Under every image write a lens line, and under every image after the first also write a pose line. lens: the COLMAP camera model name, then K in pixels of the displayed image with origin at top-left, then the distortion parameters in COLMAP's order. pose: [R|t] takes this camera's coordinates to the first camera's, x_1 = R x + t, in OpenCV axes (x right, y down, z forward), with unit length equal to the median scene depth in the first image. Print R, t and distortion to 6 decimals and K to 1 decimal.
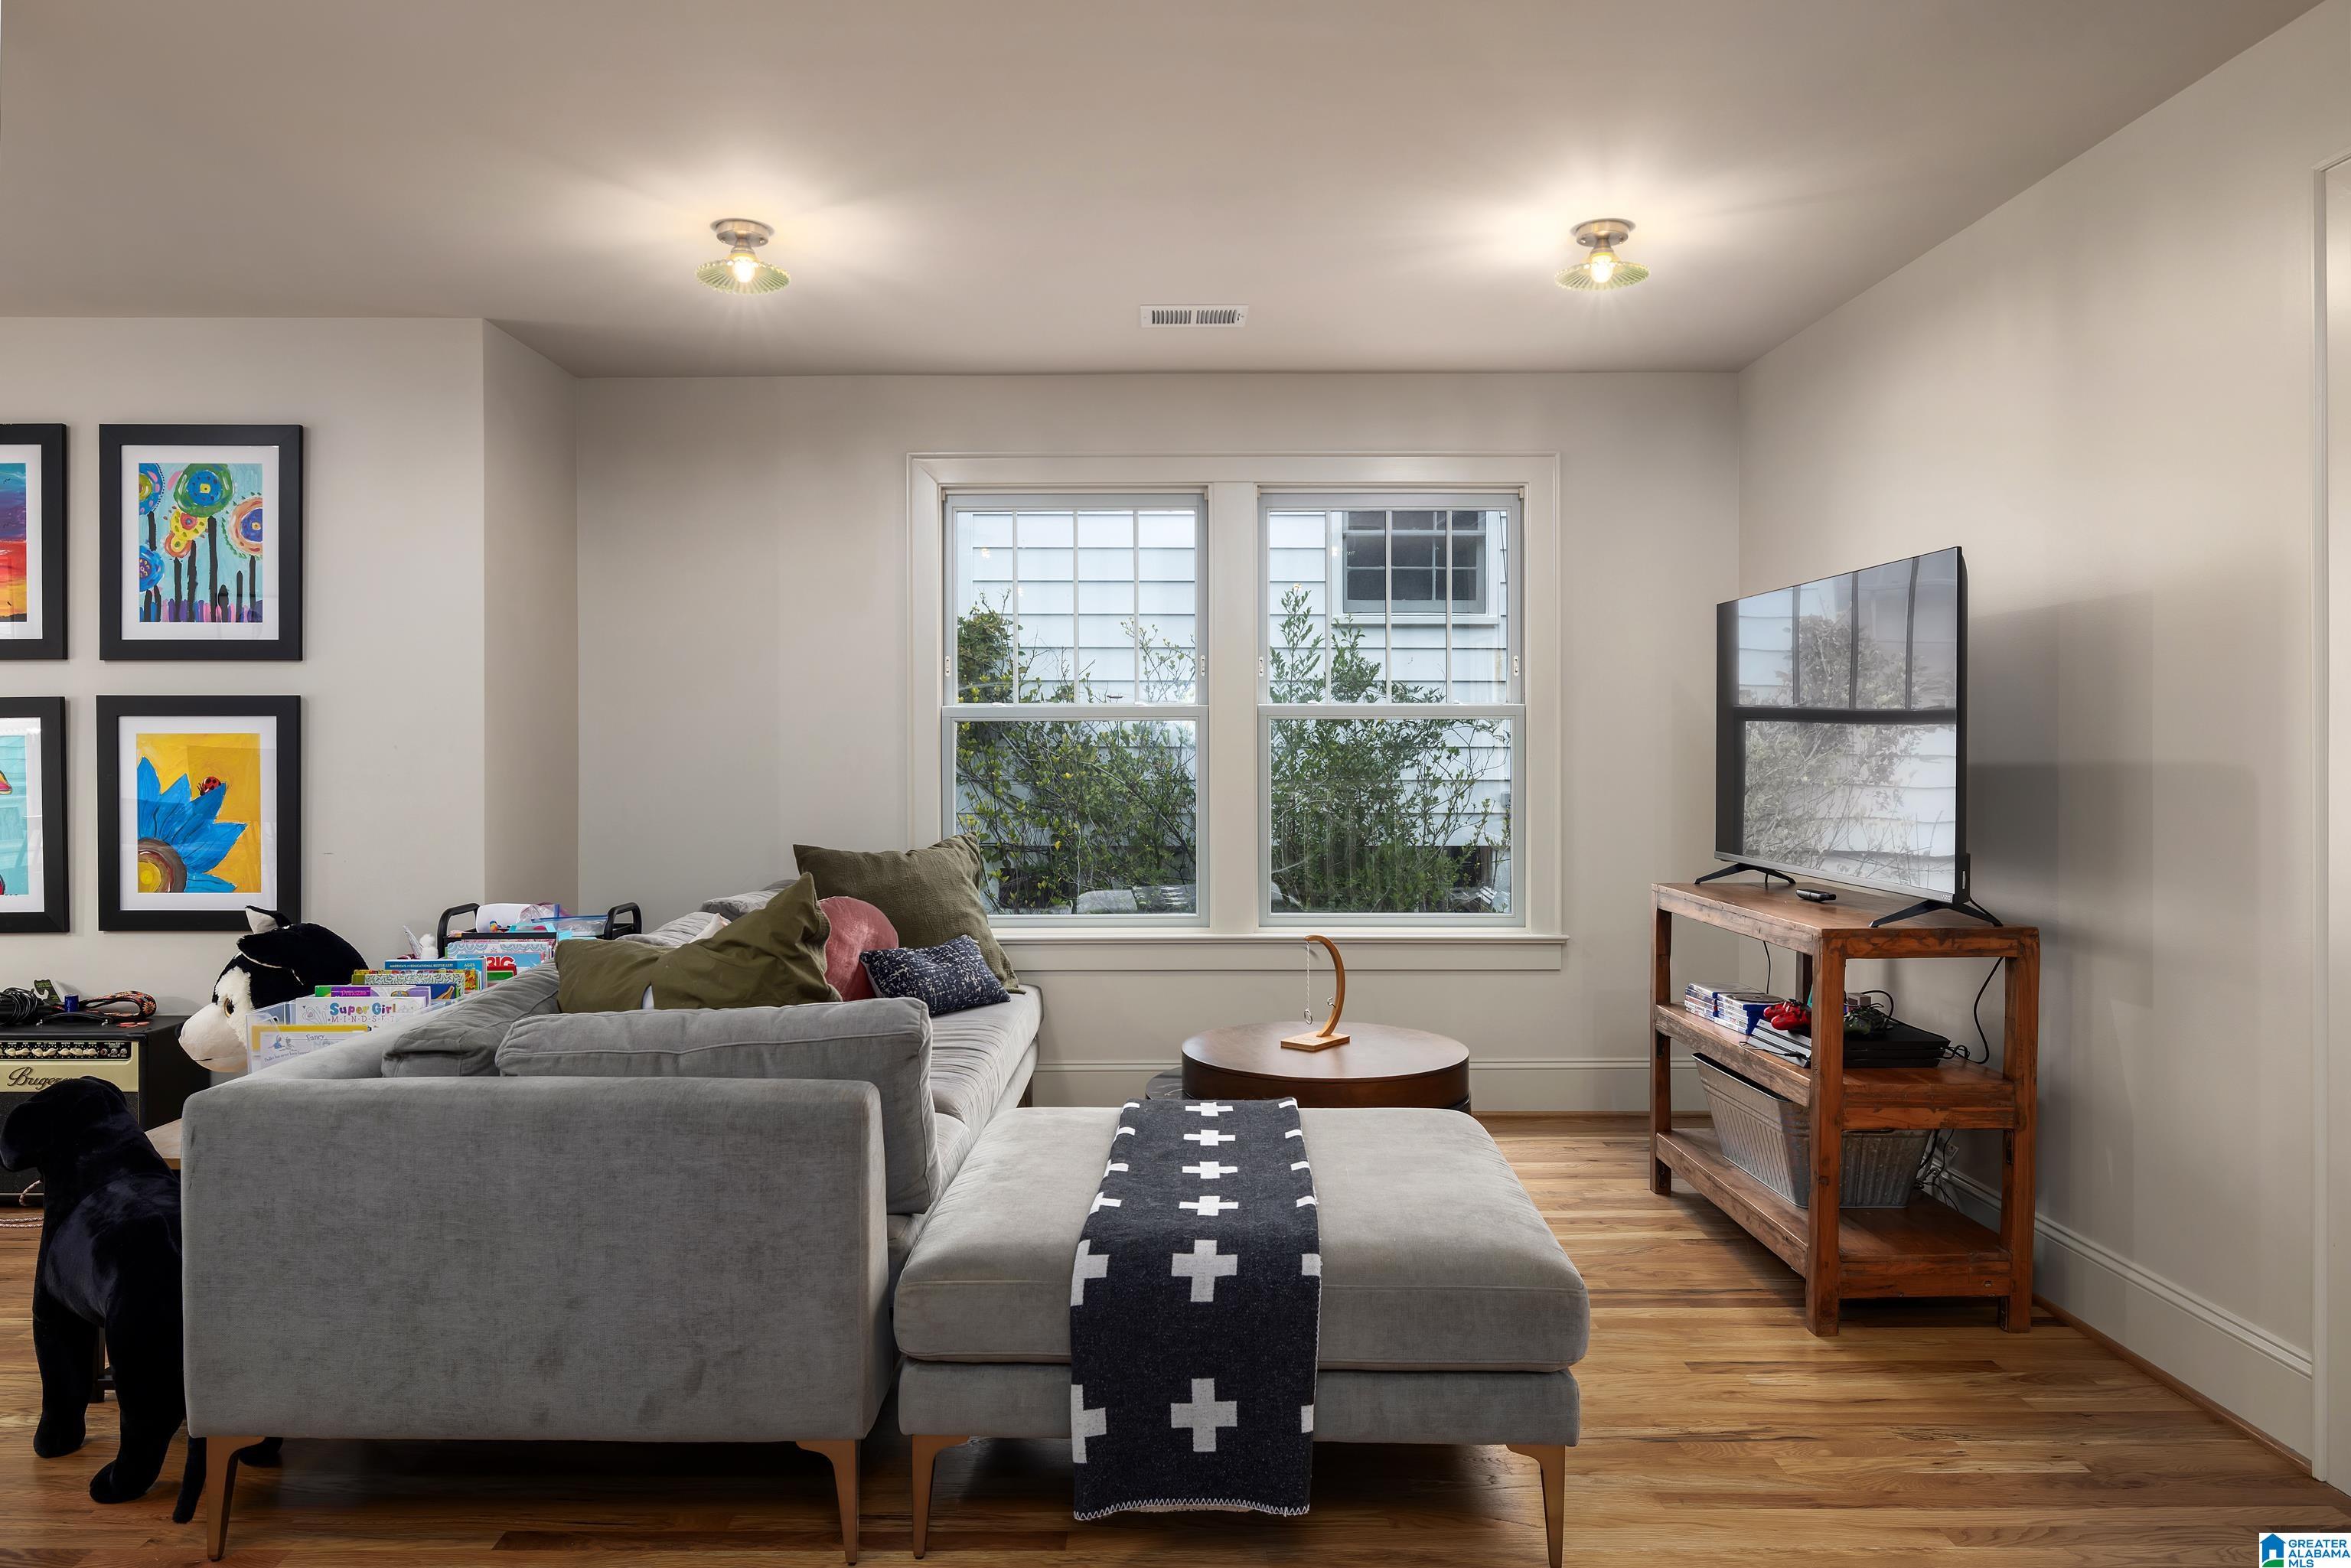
lens RADIAL K [[1550.8, 0, 1131.5], [0, 1550.8, 725.4], [0, 0, 1]] dist [-0.002663, 0.002540]
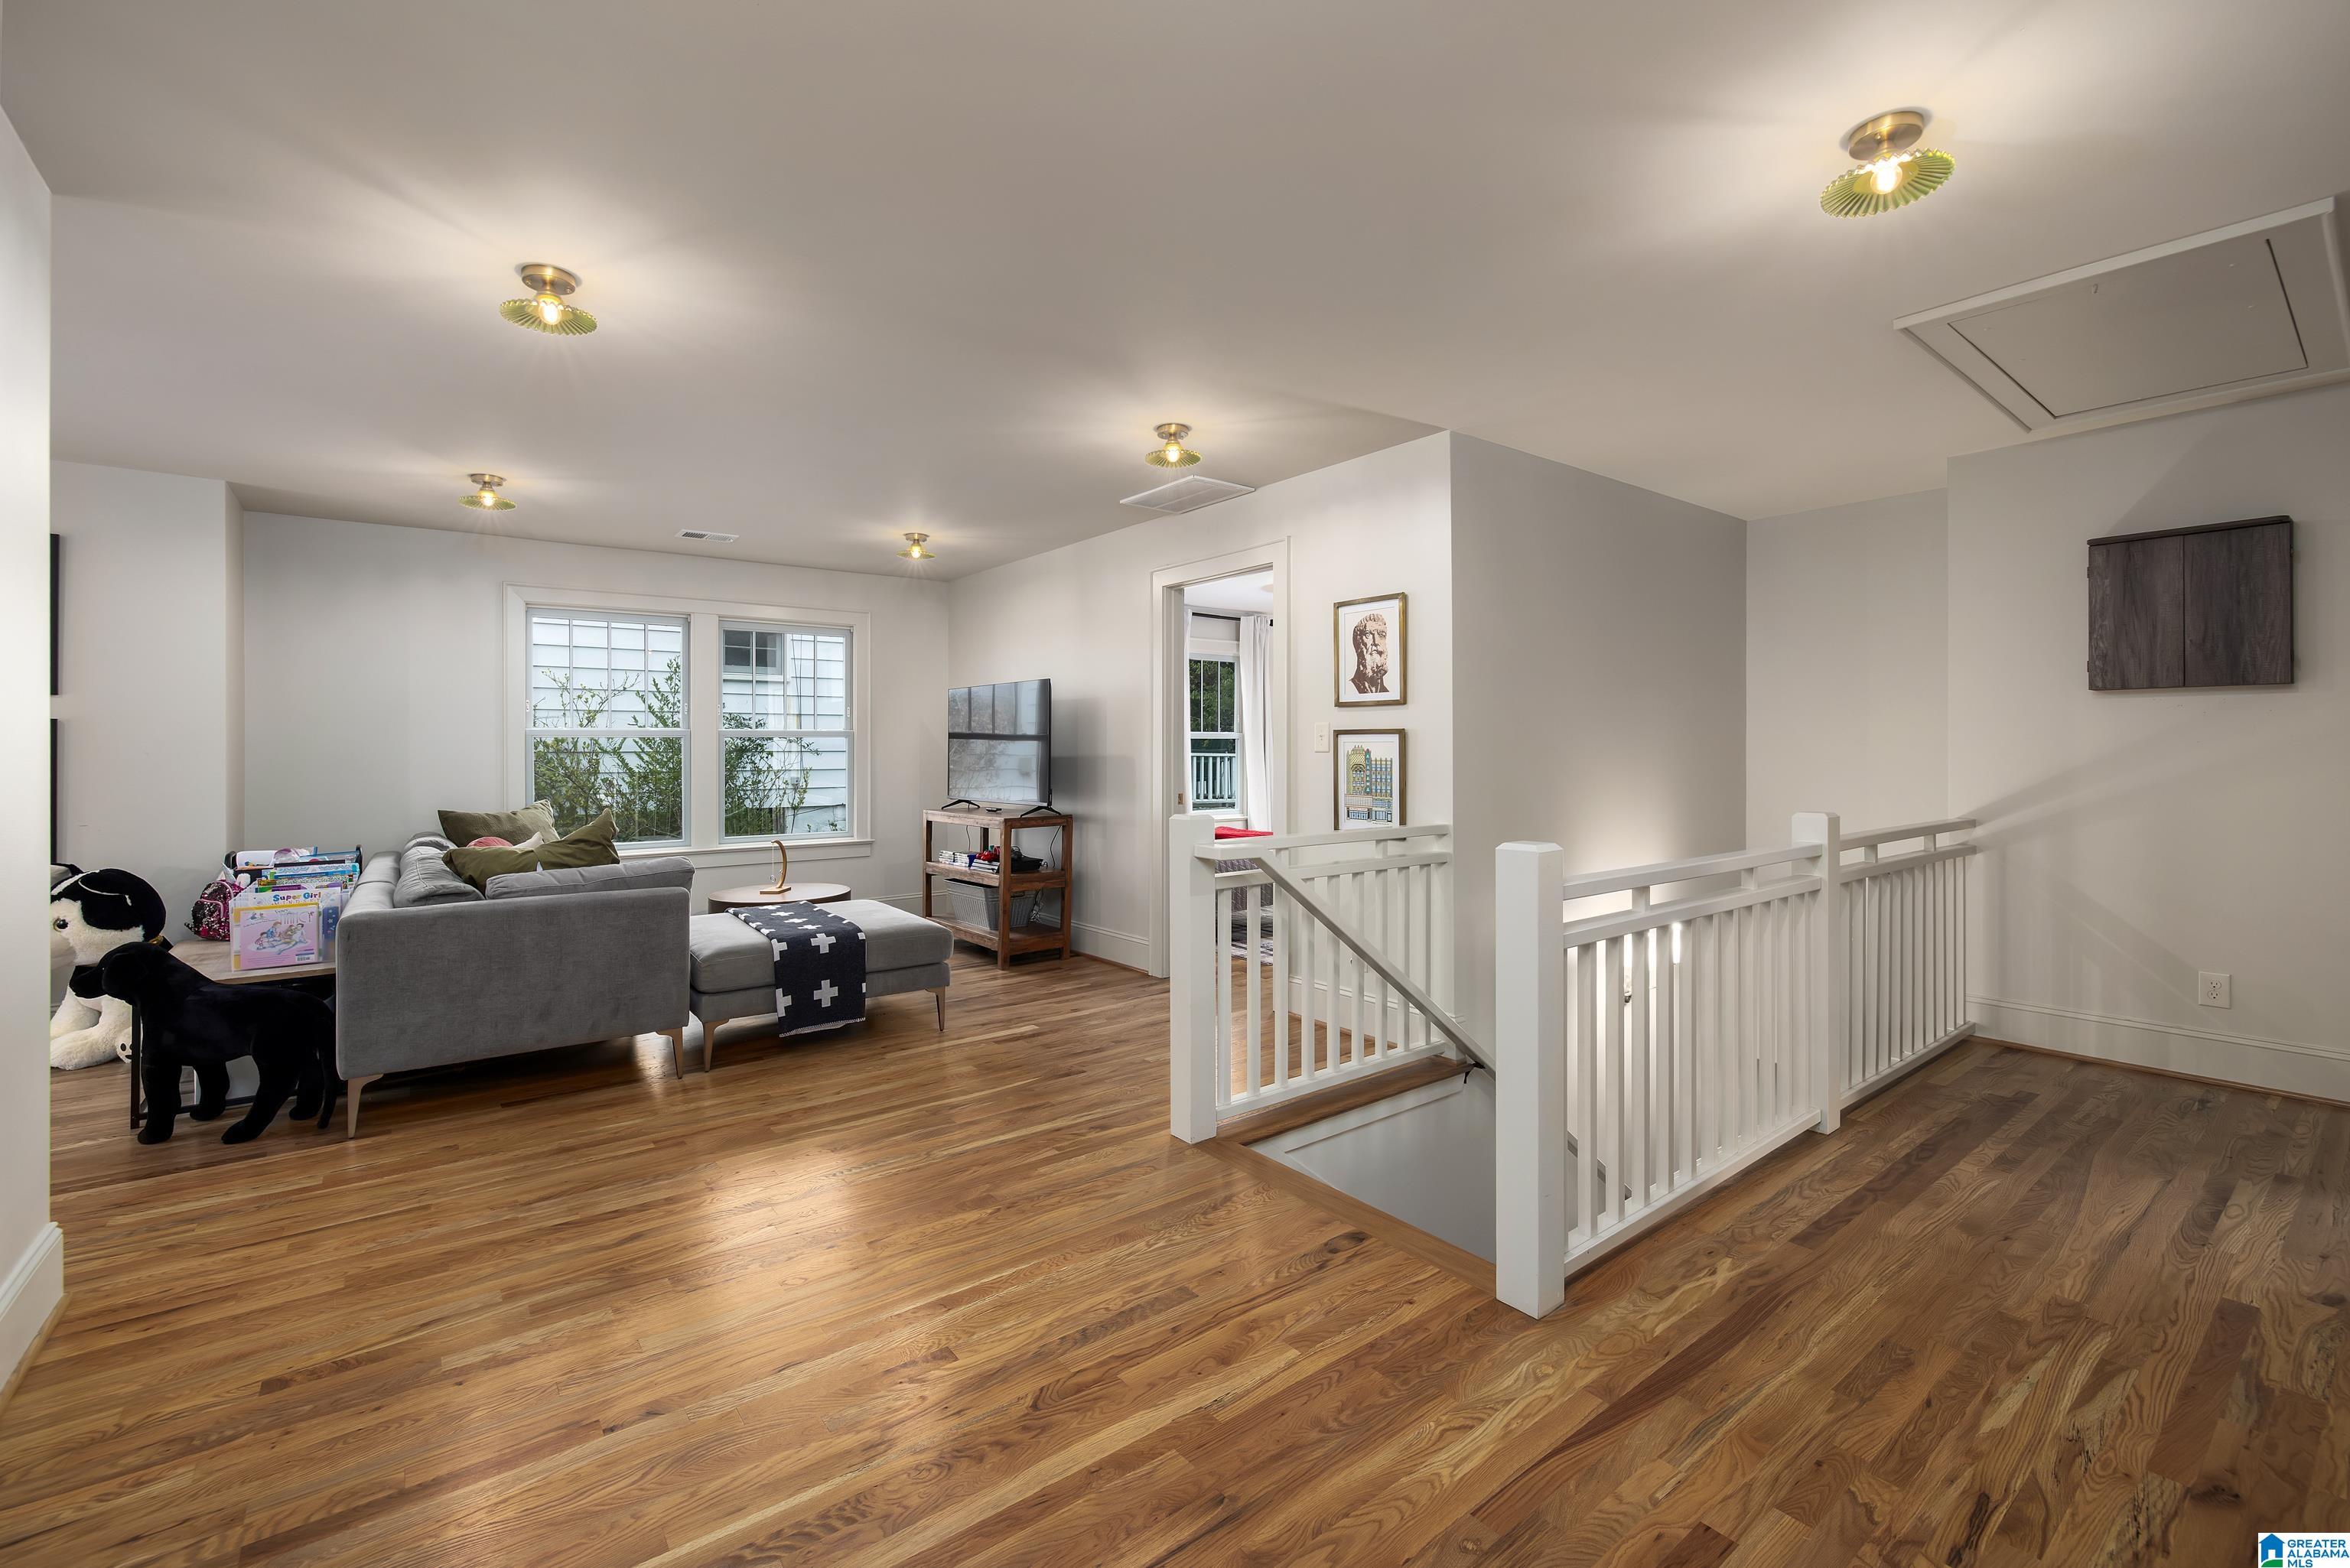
lens RADIAL K [[1000.3, 0, 1188.0], [0, 1000.3, 758.8], [0, 0, 1]] dist [0.000088, 0.000434]
pose [[0.777142, -0.009381, 0.629255, -0.360058], [-0.004056, 0.999793, 0.019915, -0.006015], [-0.629312, -0.018030, 0.776944, -0.492707]]
